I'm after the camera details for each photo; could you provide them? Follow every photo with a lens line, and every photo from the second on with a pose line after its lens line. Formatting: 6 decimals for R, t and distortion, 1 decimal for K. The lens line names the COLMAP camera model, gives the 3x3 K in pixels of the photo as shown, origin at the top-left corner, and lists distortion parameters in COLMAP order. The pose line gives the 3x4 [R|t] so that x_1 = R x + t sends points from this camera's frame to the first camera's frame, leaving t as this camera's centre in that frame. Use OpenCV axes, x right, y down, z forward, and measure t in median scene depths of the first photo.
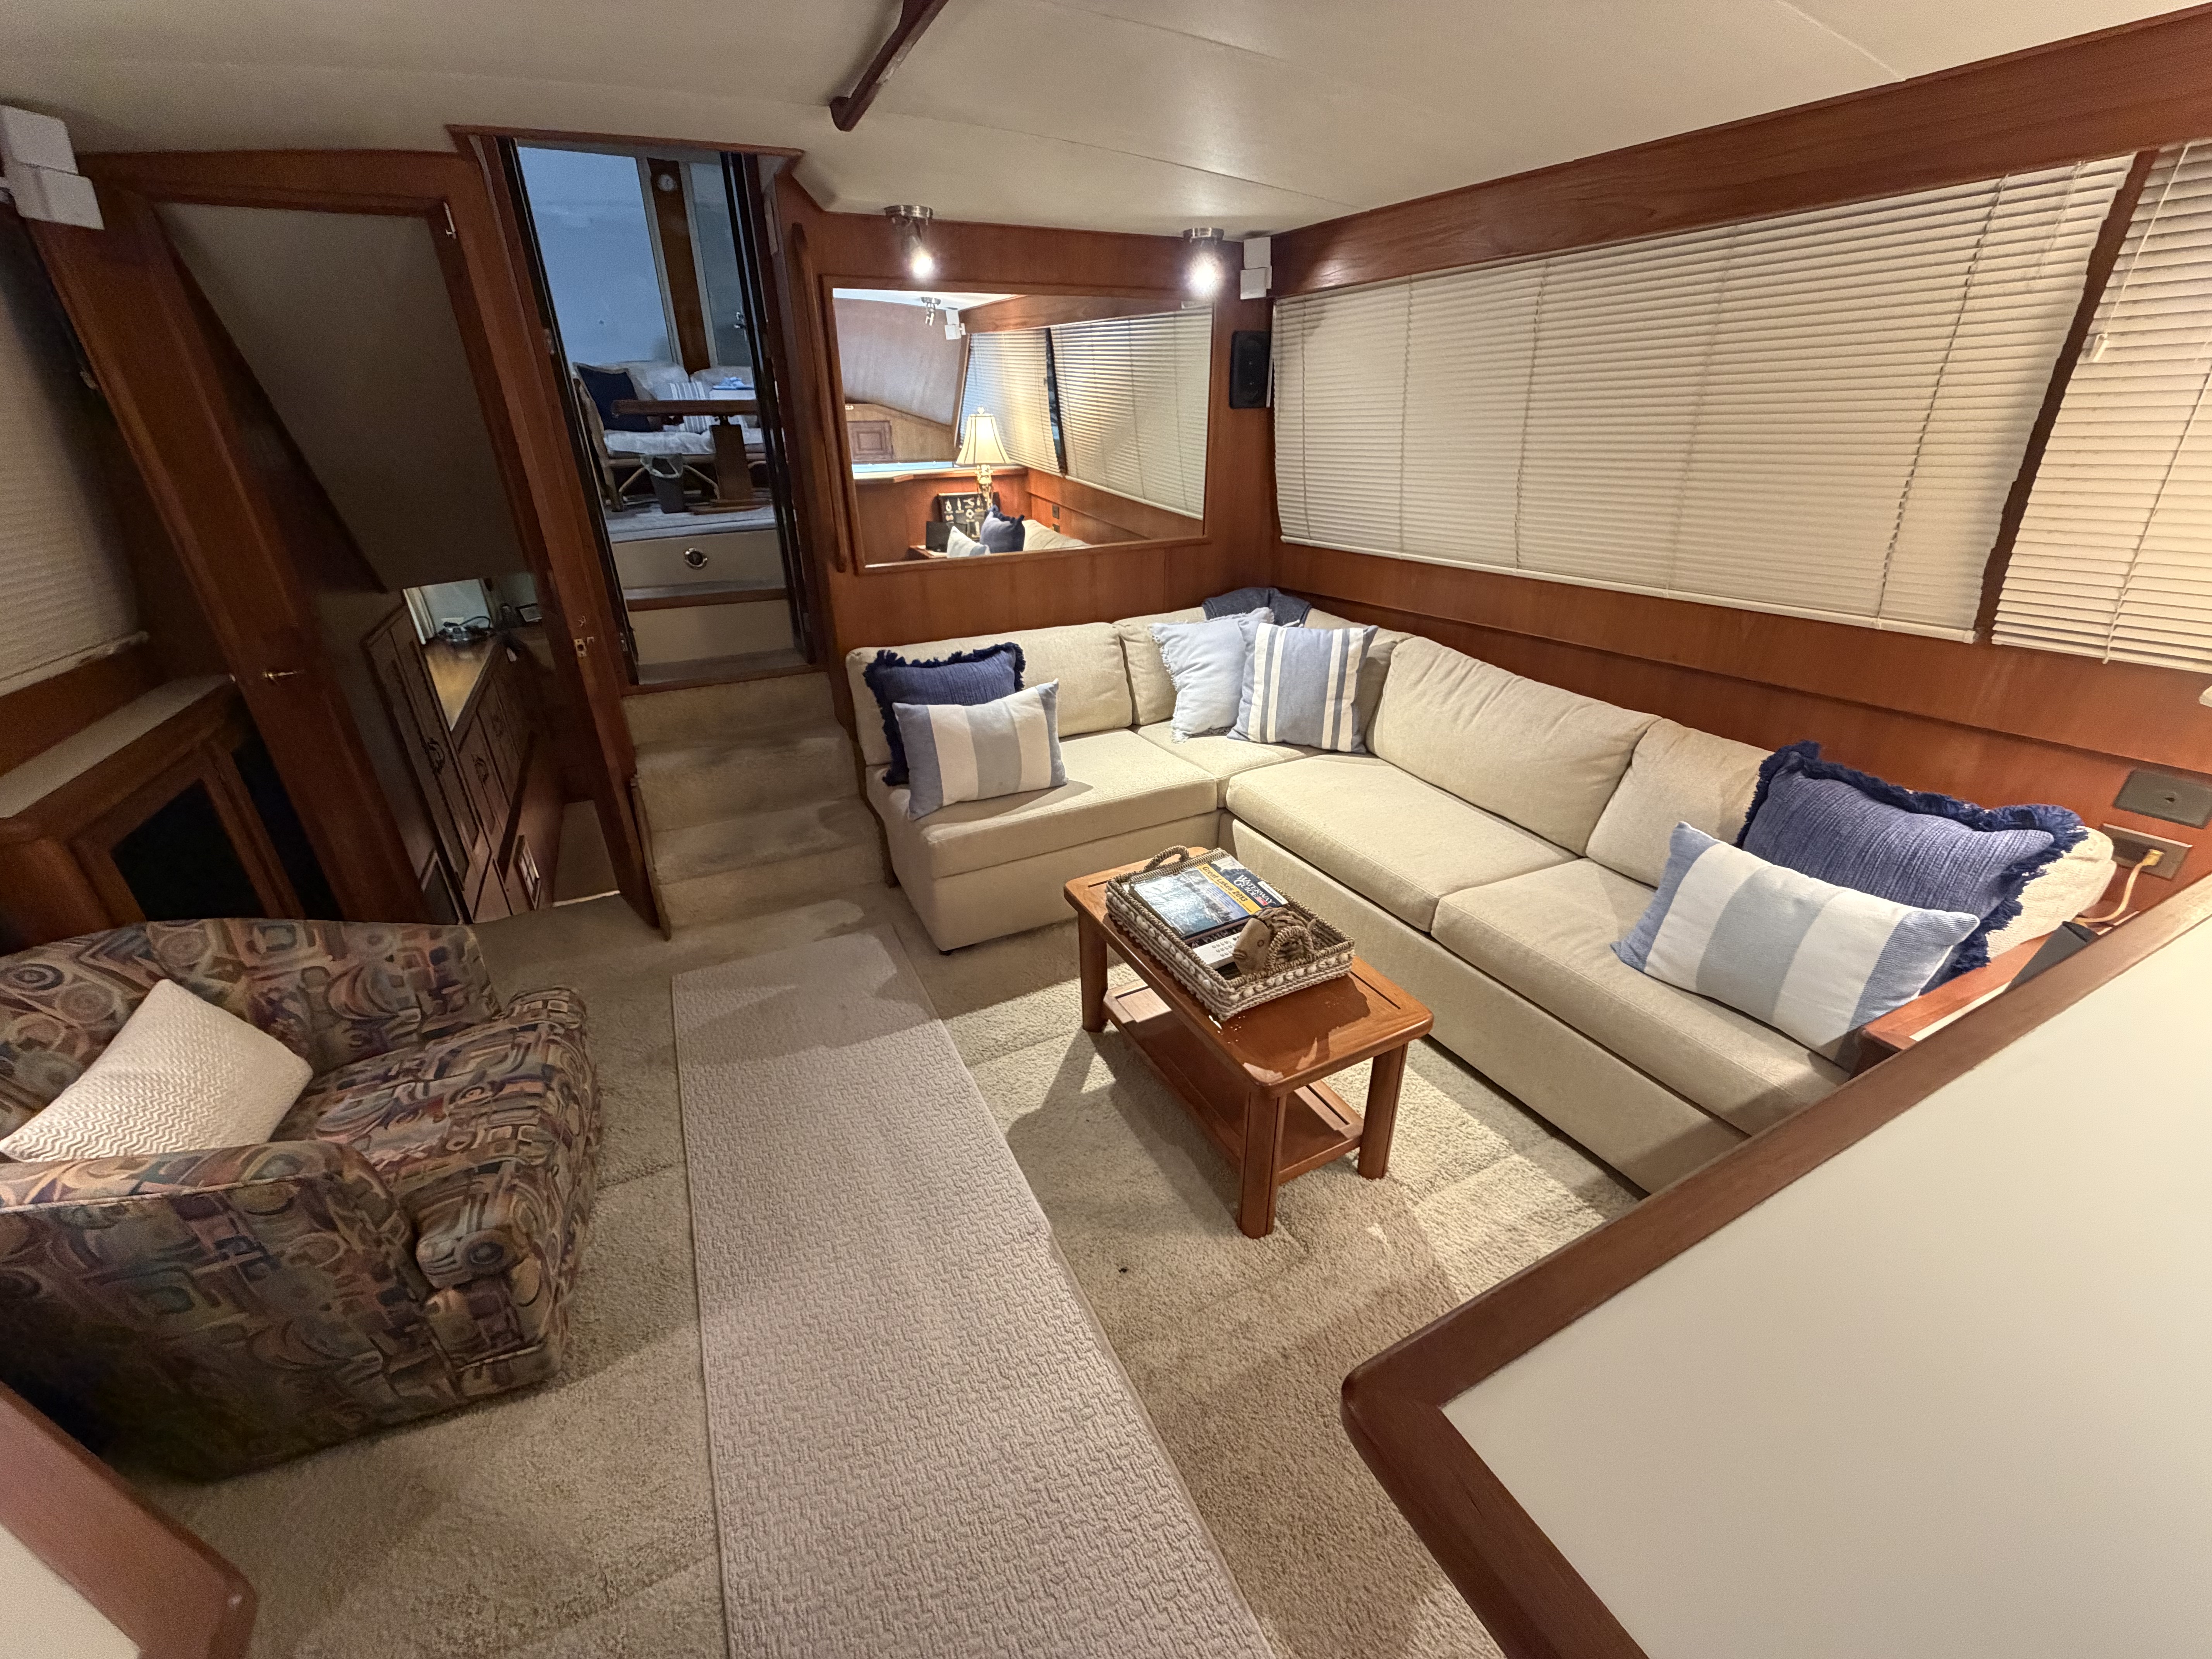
lens RADIAL K [[880.6, 0, 1098.8], [0, 880.6, 824.4], [0, 0, 1]] dist [-0.002284, -0.000372]
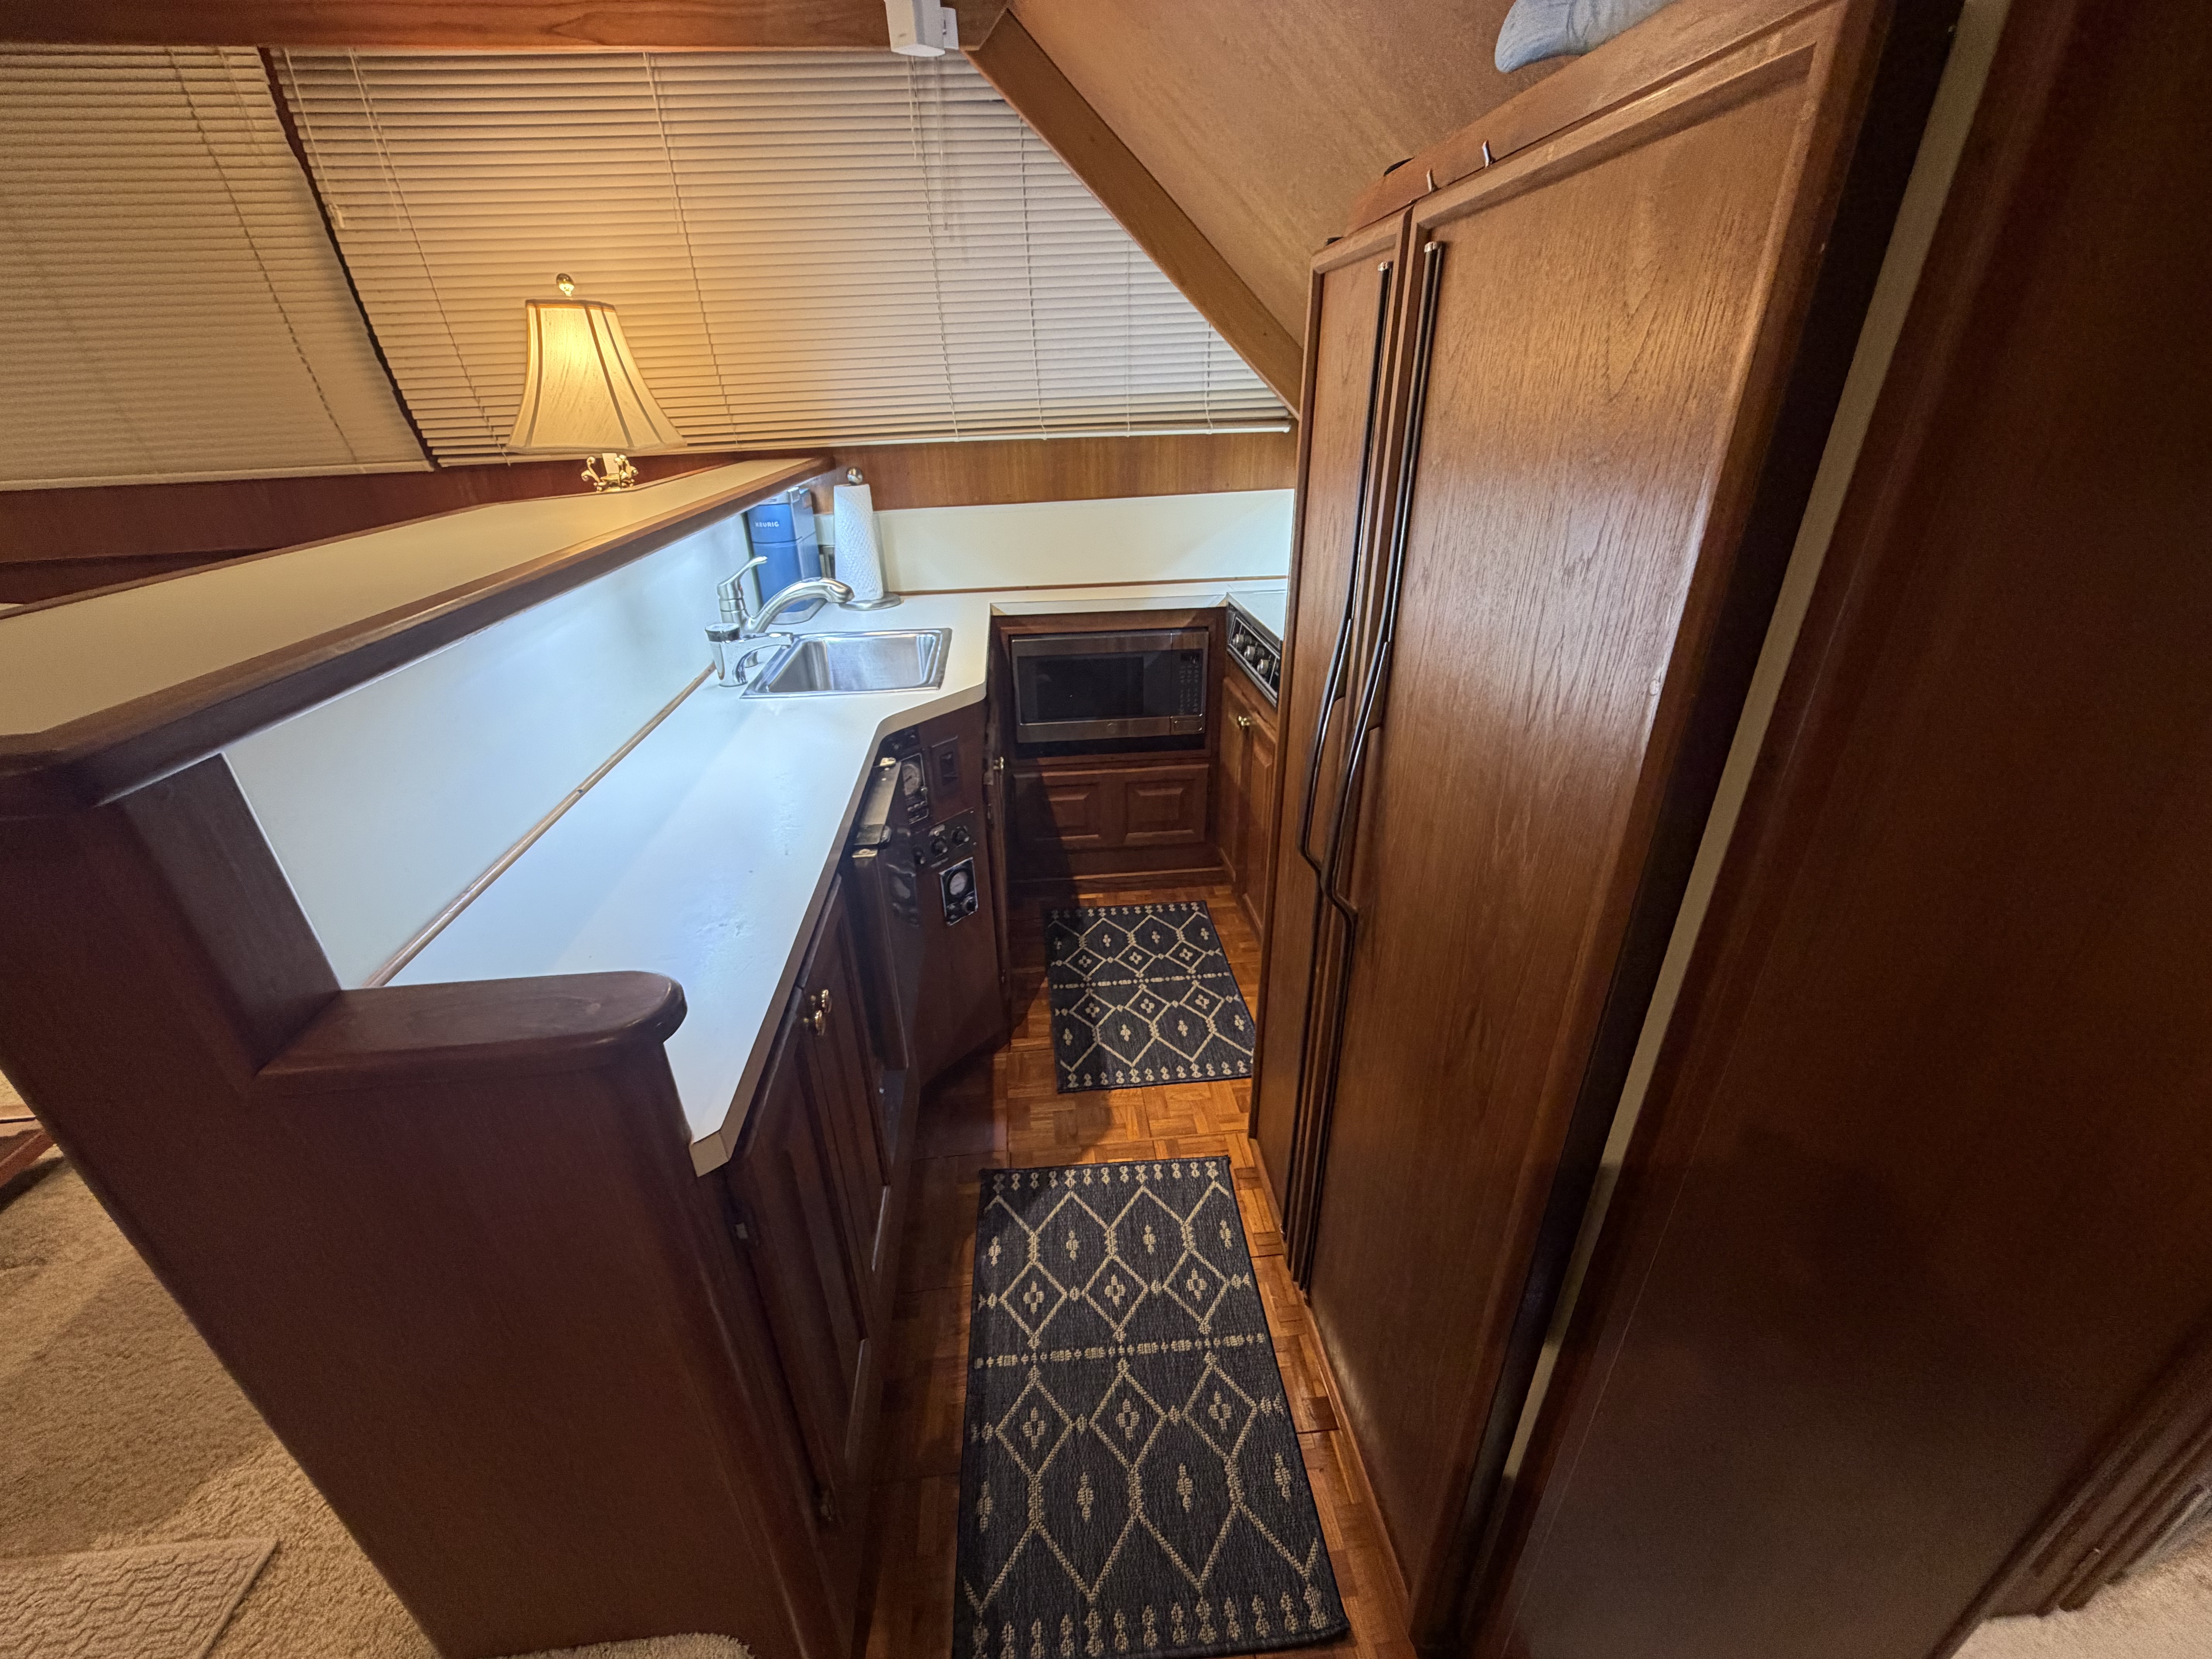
lens RADIAL K [[876.5, 0, 1107.7], [0, 876.5, 829.0], [0, 0, 1]] dist [0.000960, -0.000094]
pose [[0.358595, -0.404573, 0.841267, 0.059128], [0.415331, 0.876237, 0.244353, 0.278393], [-0.836008, 0.261781, 0.482246, -0.233733]]
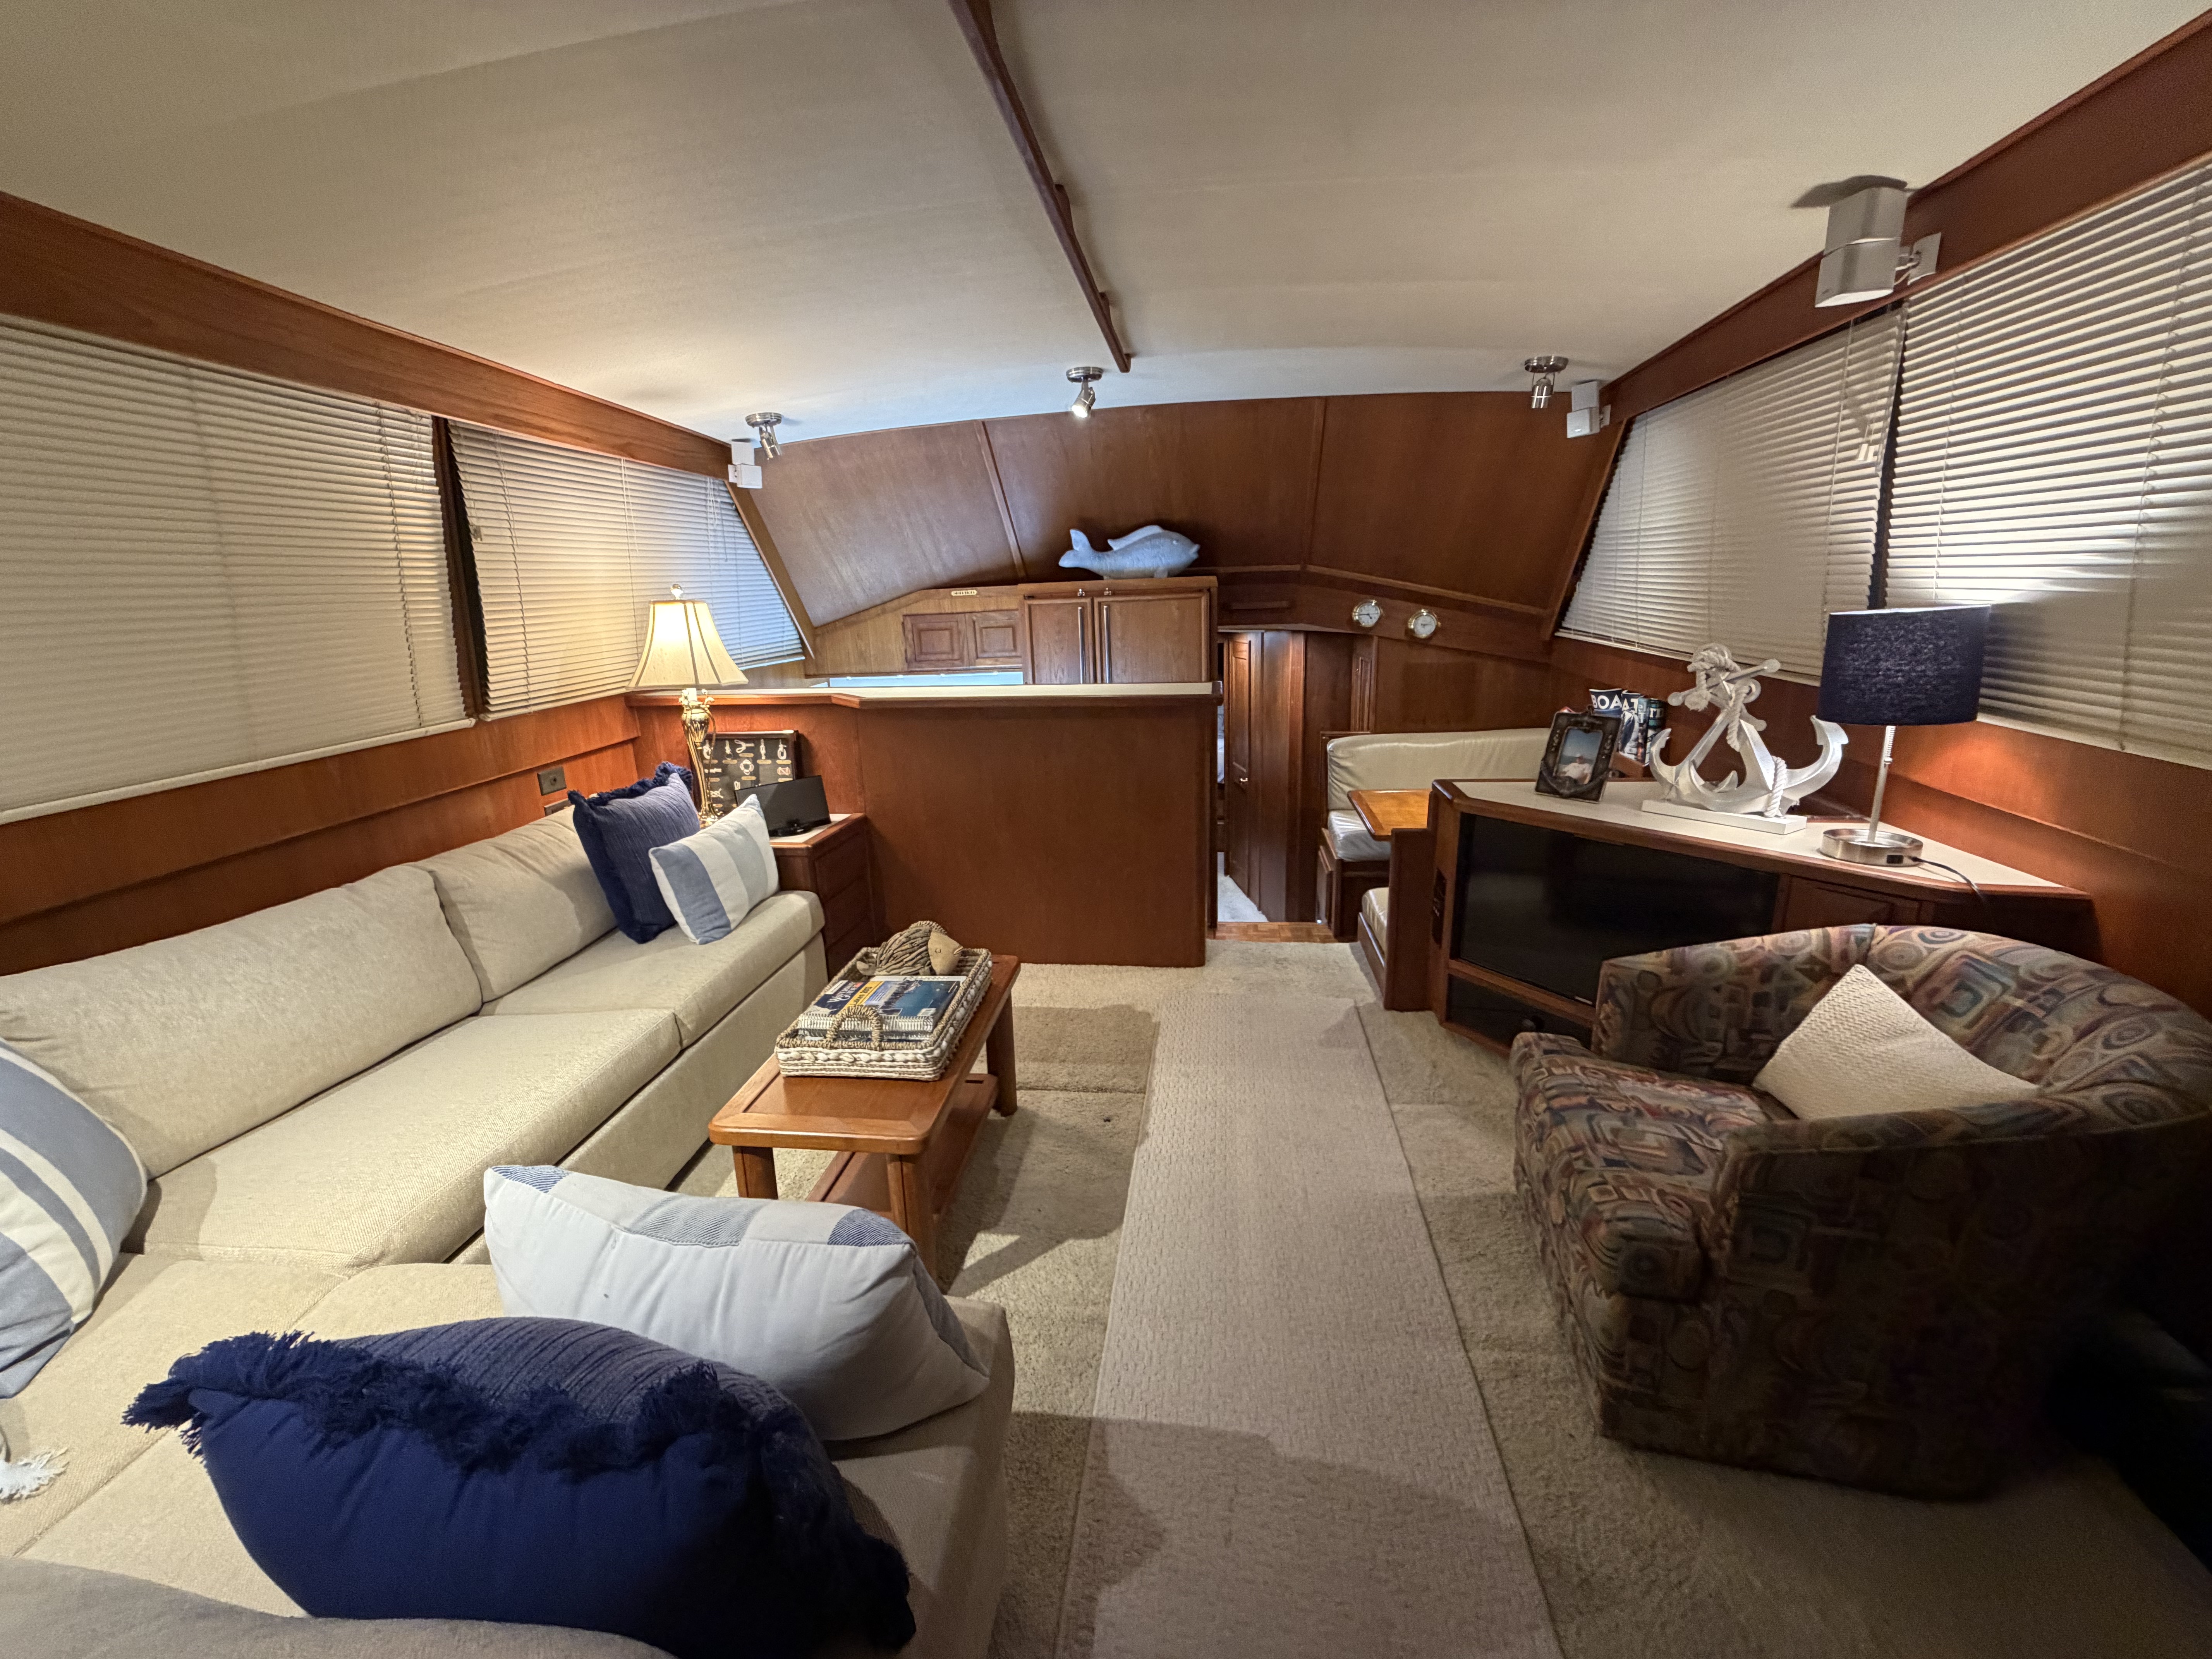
lens RADIAL K [[876.9, 0, 1098.4], [0, 876.9, 829.2], [0, 0, 1]] dist [-0.001056, -0.000051]
pose [[-0.825690, -0.105132, 0.554241, -0.522134], [0.279831, 0.776754, 0.564223, -0.485623], [-0.489827, 0.620967, -0.611939, 1.209301]]
